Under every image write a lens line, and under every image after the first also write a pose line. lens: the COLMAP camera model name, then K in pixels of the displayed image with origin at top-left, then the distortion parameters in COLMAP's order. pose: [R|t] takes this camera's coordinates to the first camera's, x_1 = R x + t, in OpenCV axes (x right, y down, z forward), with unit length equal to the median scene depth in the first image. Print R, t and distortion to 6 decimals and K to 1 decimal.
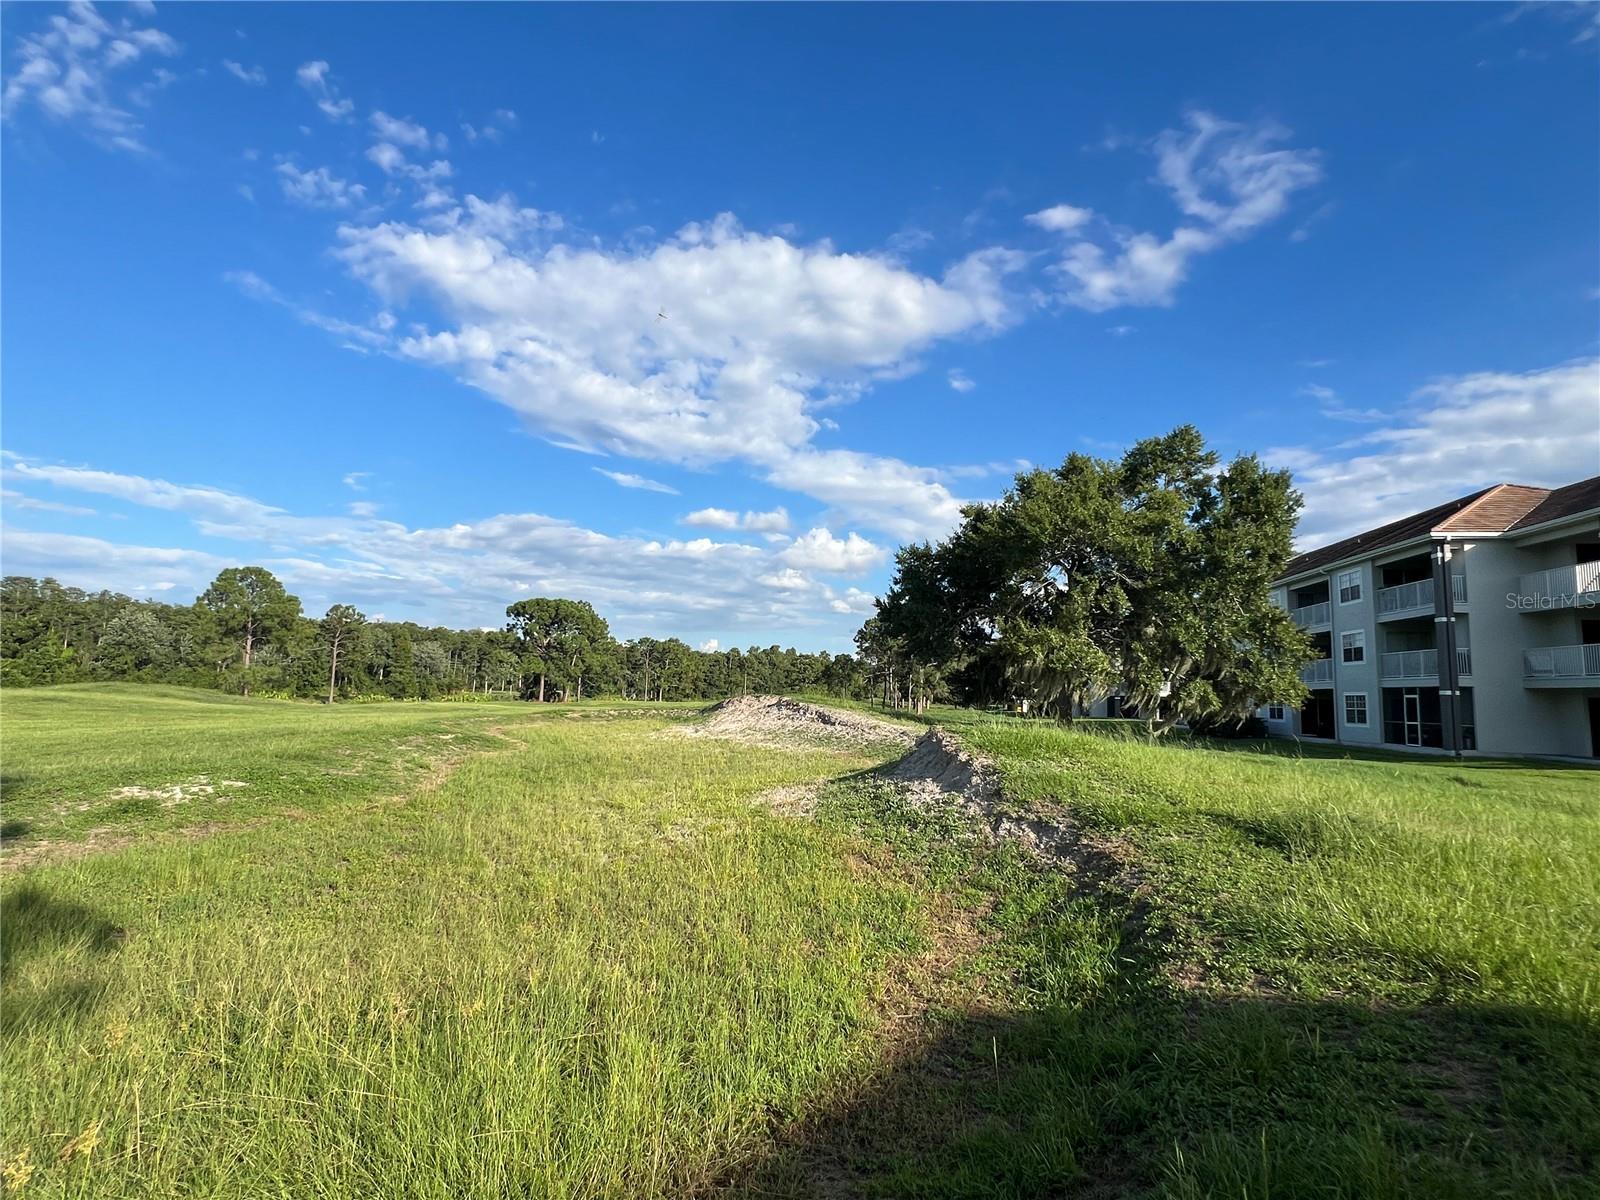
lens RADIAL K [[831.3, 0, 801.6], [0, 831.3, 592.7], [0, 0, 1]] dist [0.003397, 0.000233]
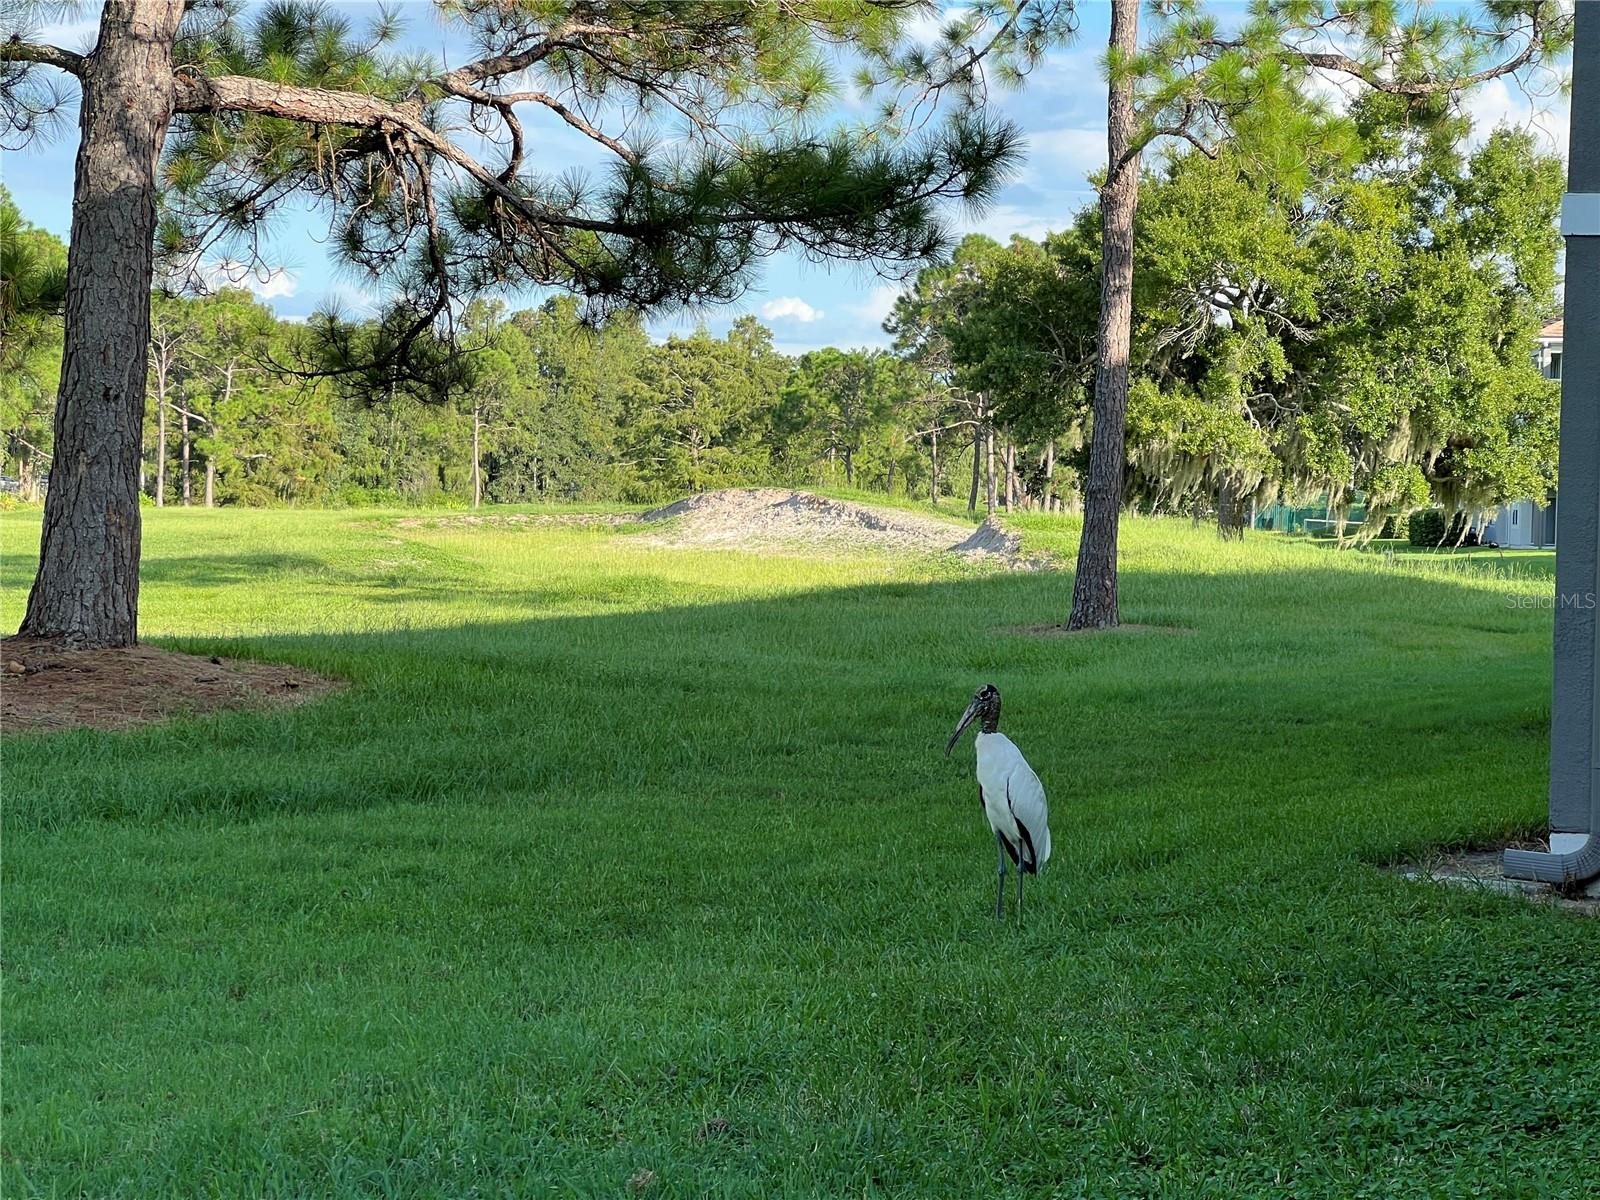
lens RADIAL K [[3820.2, 0, 798.0], [0, 3820.2, 601.9], [0, 0, 1]] dist [0.785560, 0.000000]
pose [[0.998745, -0.000562, 0.050091, -0.200152], [-0.007093, 0.988276, 0.152512, -0.280455], [-0.049589, -0.152676, 0.987031, -2.249704]]
